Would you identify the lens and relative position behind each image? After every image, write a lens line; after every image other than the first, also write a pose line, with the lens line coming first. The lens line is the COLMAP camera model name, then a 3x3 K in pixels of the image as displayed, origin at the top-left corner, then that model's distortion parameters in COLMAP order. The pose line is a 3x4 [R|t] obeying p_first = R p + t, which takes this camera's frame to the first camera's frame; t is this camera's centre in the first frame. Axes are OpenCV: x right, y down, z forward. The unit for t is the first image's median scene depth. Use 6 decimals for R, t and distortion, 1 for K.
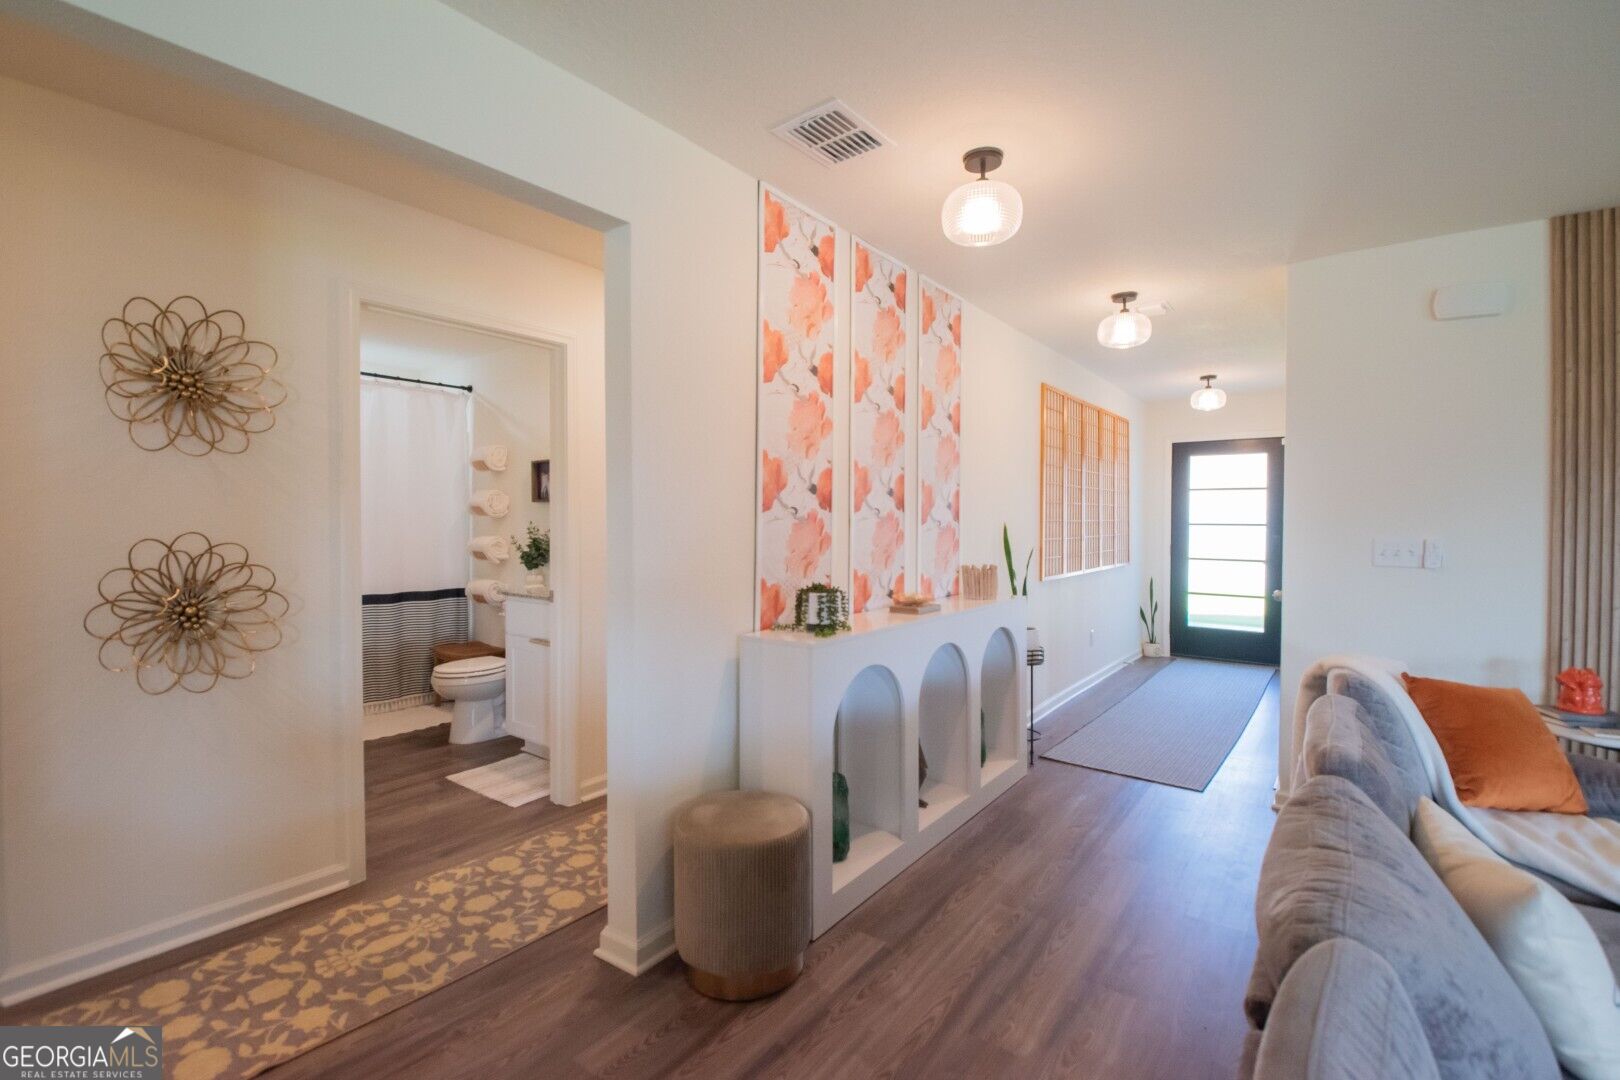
lens RADIAL K [[725.4, 0, 806.7], [0, 725.4, 532.0], [0, 0, 1]] dist [-0.000782, -0.000217]
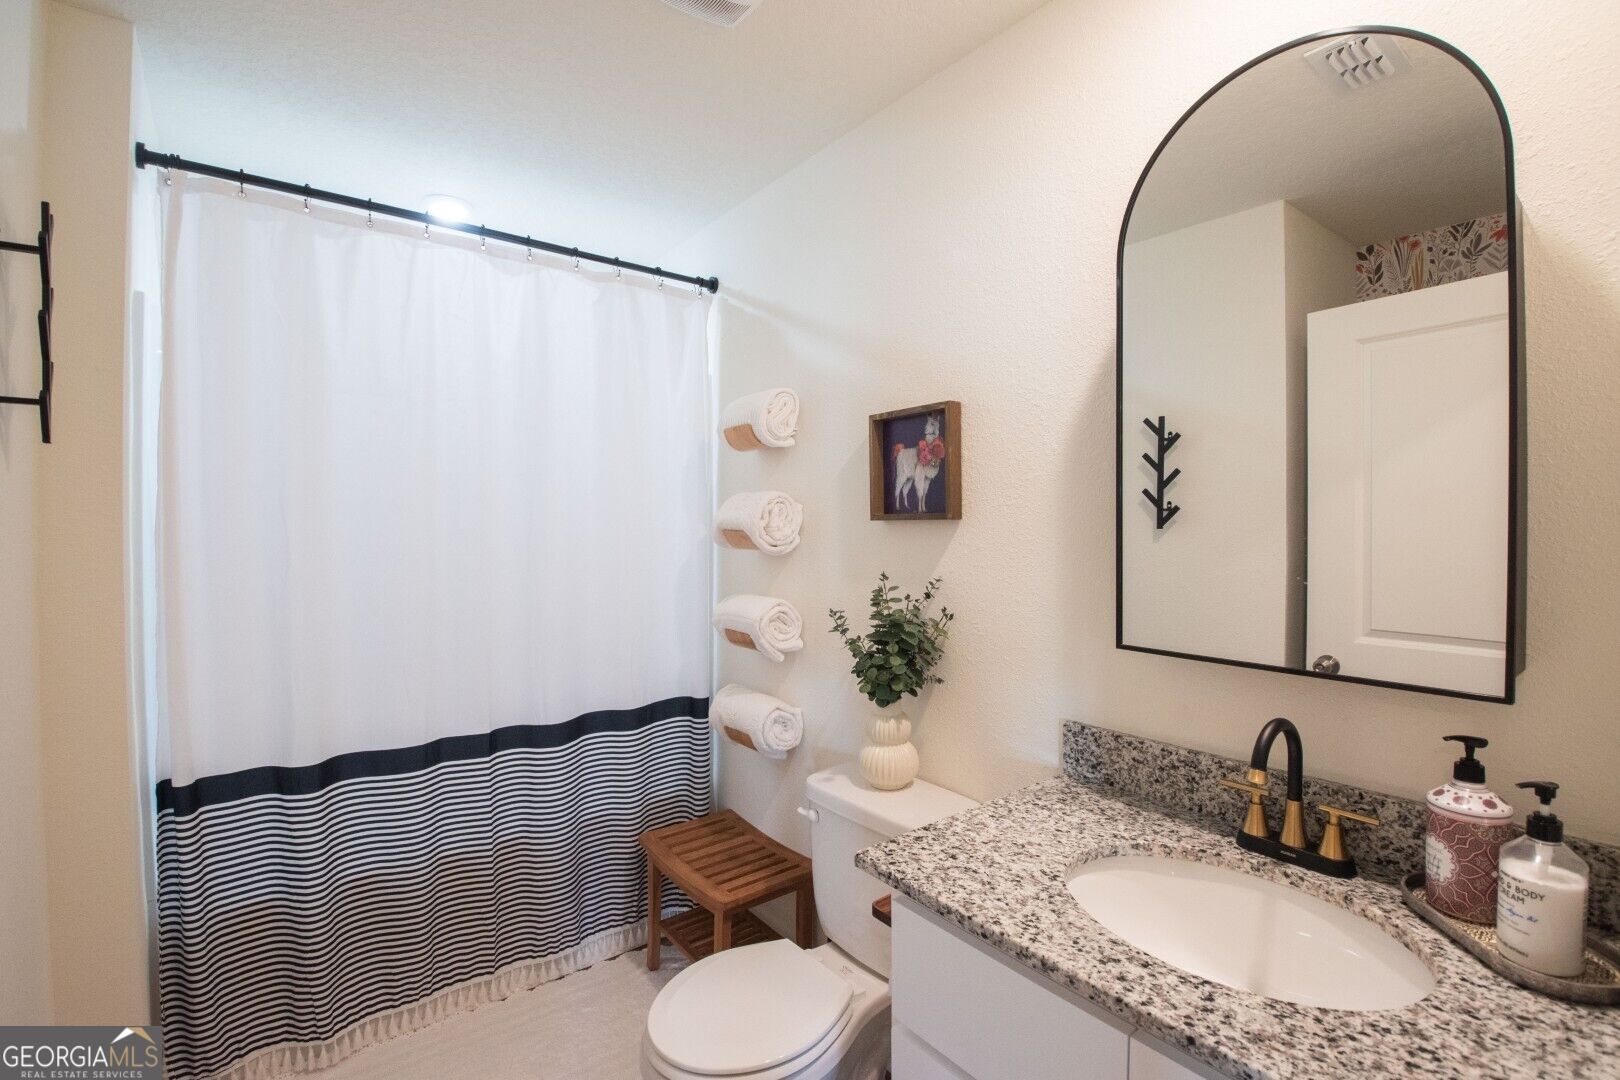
lens RADIAL K [[725.4, 0, 814.4], [0, 725.4, 534.5], [0, 0, 1]] dist [-0.000782, -0.000217]
pose [[0.969592, 0.000788, -0.244724, -0.308495], [-0.001037, 0.999999, -0.000888, -0.032453], [0.244723, 0.001115, 0.969592, 0.601904]]
